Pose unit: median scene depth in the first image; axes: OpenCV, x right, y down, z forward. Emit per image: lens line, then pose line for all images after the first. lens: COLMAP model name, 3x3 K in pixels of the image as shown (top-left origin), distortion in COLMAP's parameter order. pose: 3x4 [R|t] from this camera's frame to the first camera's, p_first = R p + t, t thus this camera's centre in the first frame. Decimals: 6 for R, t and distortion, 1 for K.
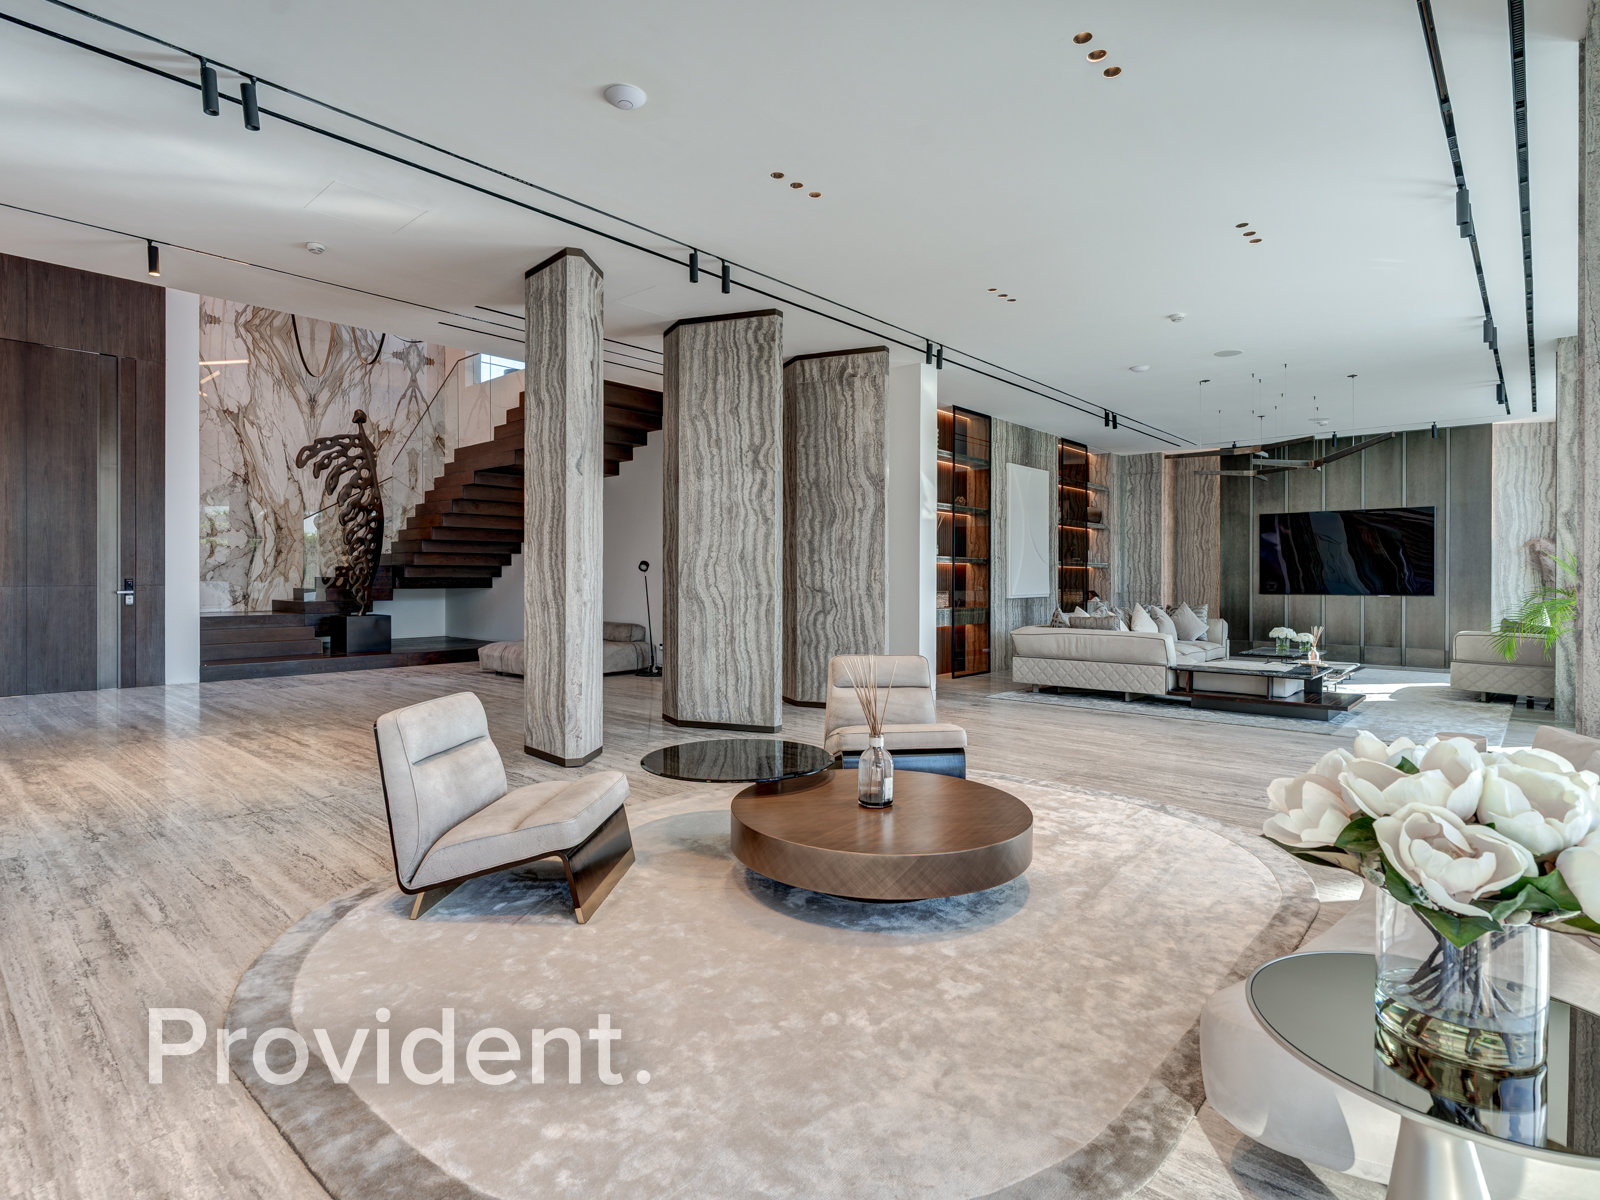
lens RADIAL K [[829.0, 0, 801.8], [0, 829.0, 574.5], [0, 0, 1]] dist [-0.002582, -0.000231]
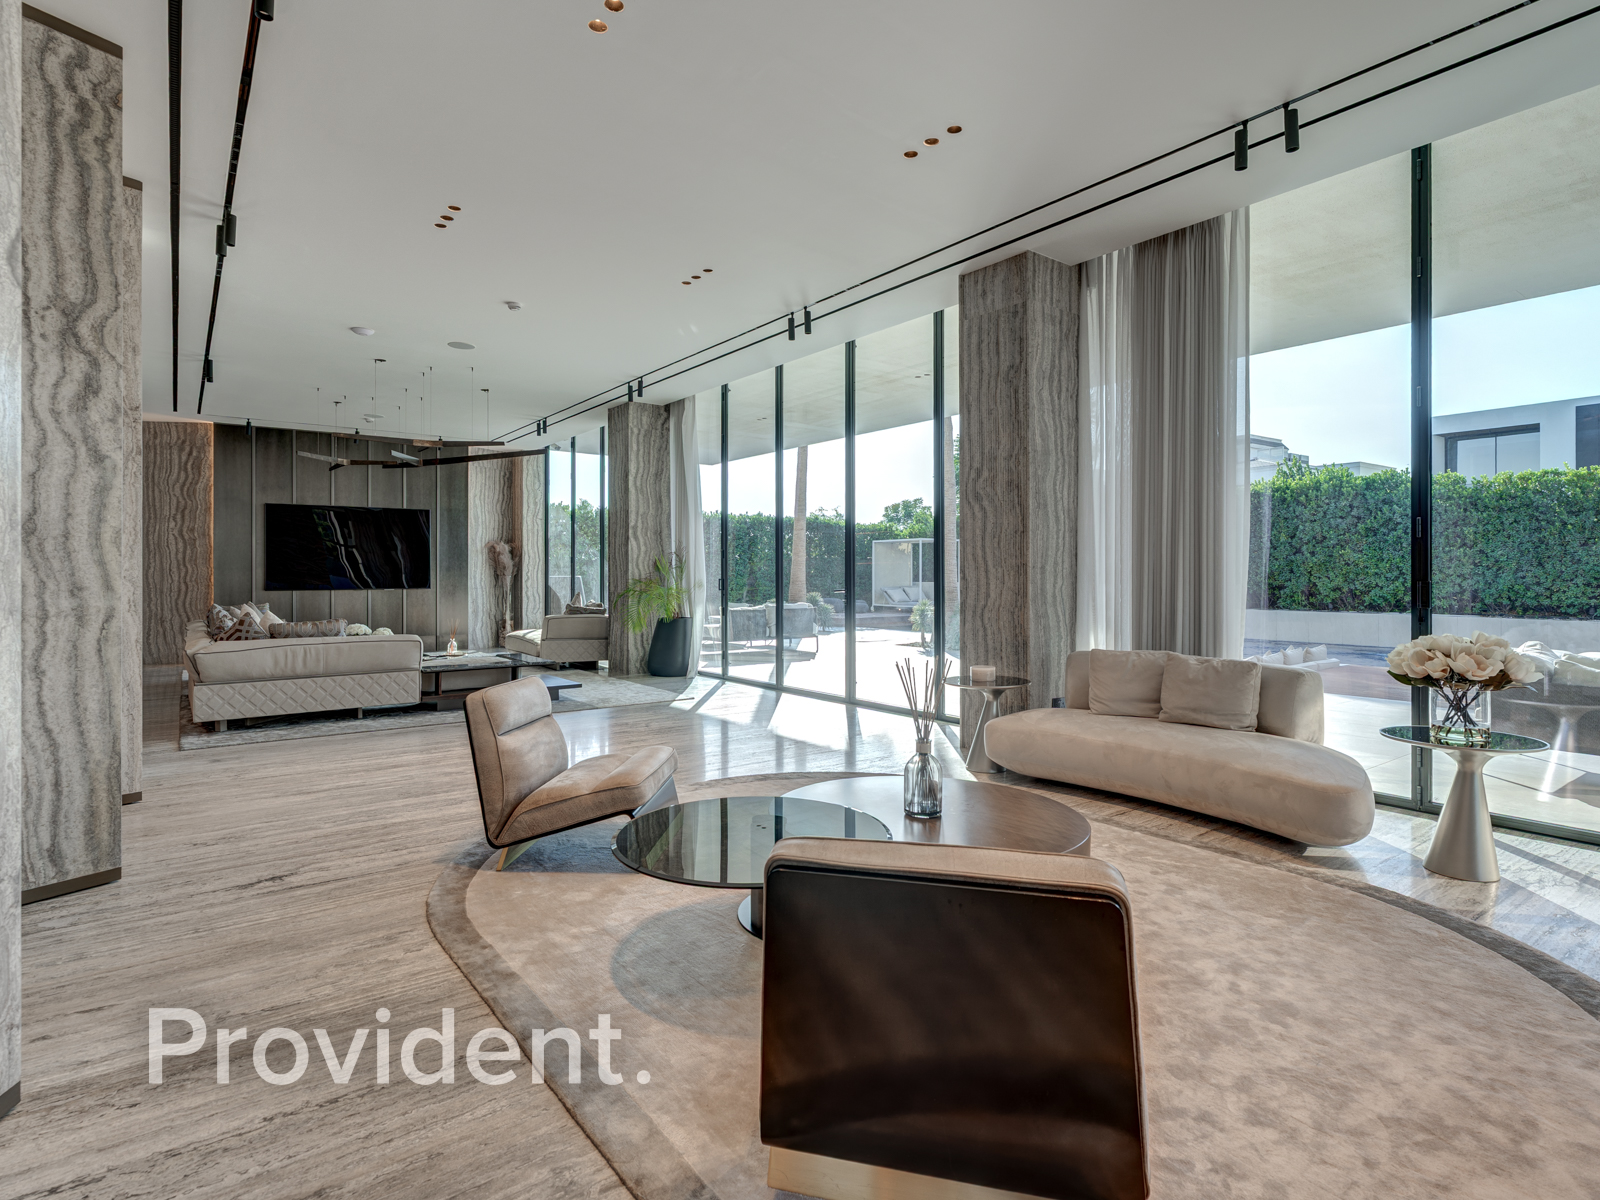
lens RADIAL K [[832.7, 0, 790.3], [0, 832.7, 569.8], [0, 0, 1]] dist [-0.002690, 0.000856]
pose [[0.206597, 0.001142, 0.978425, -0.443658], [-0.001066, 0.999999, -0.000942, 0.001450], [-0.978426, -0.000849, 0.206598, 0.486594]]
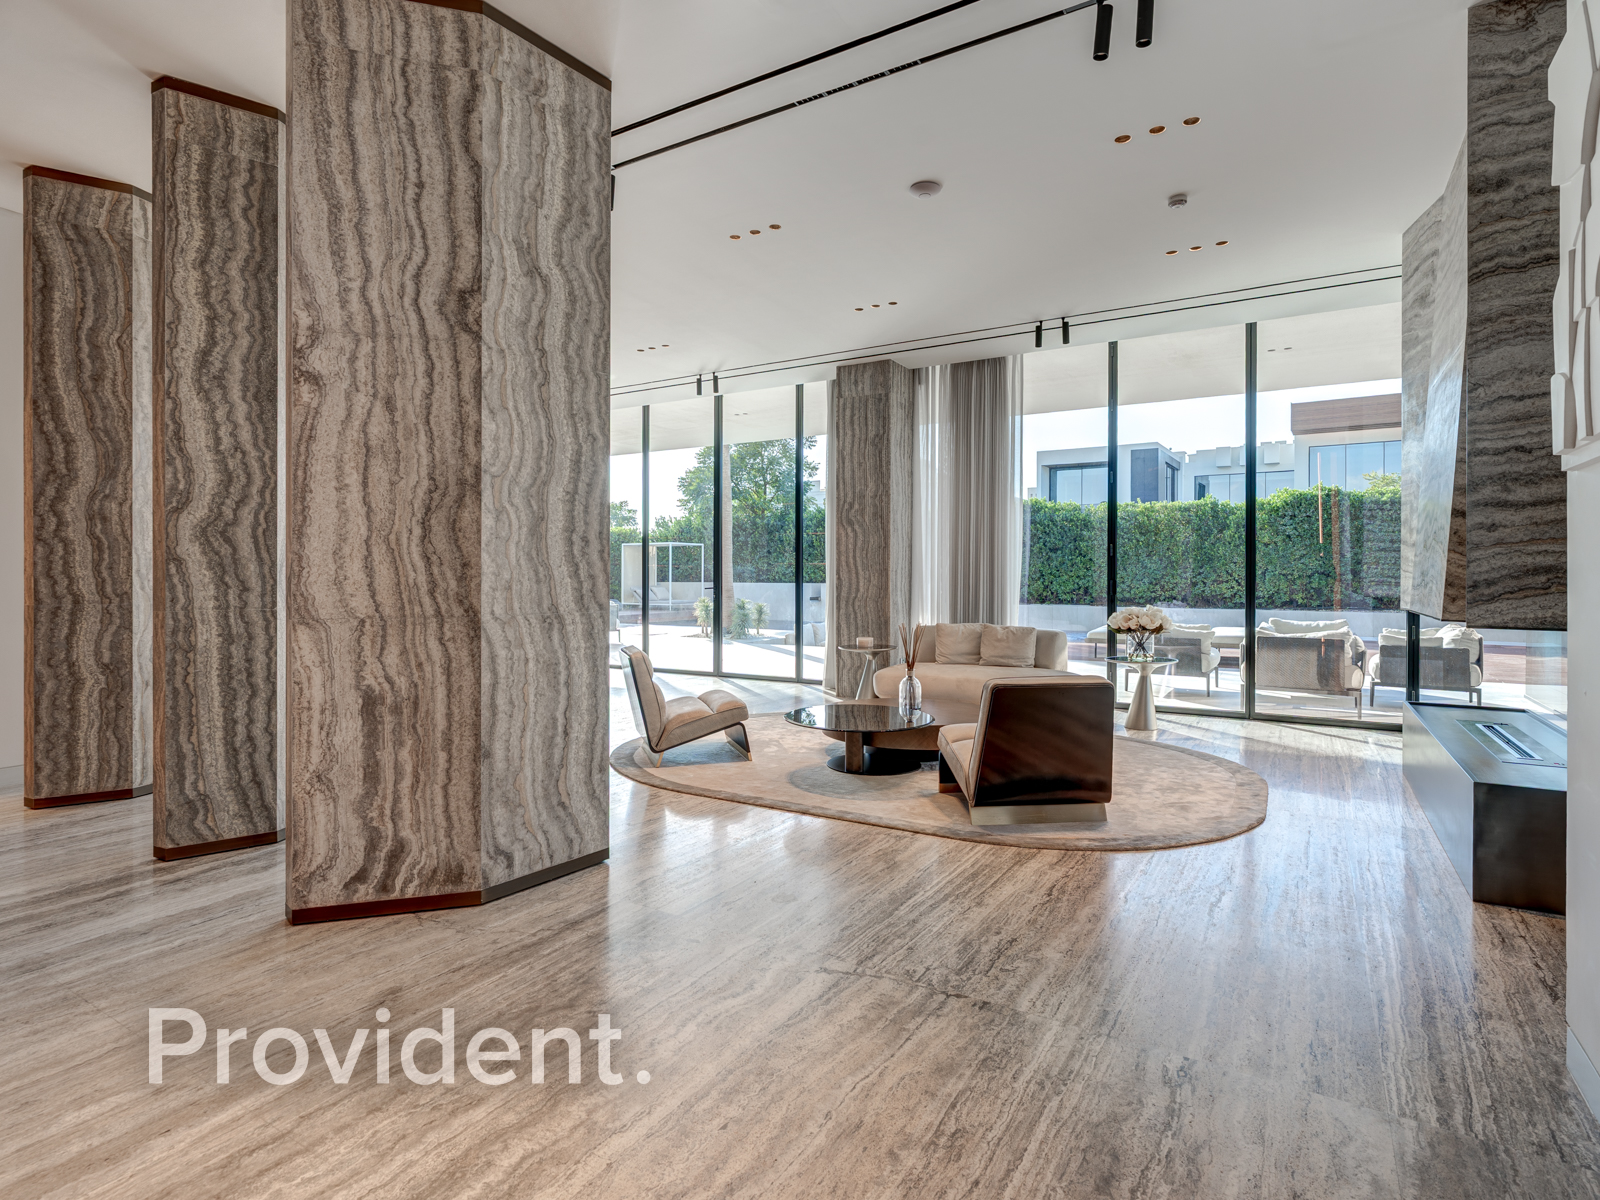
lens RADIAL K [[832.7, 0, 790.3], [0, 832.7, 569.8], [0, 0, 1]] dist [-0.002690, 0.000856]
pose [[-0.167896, 0.003432, 0.985799, -0.762855], [-0.003138, 0.999987, -0.004016, 0.001618], [-0.985800, -0.003768, -0.167883, 0.763566]]
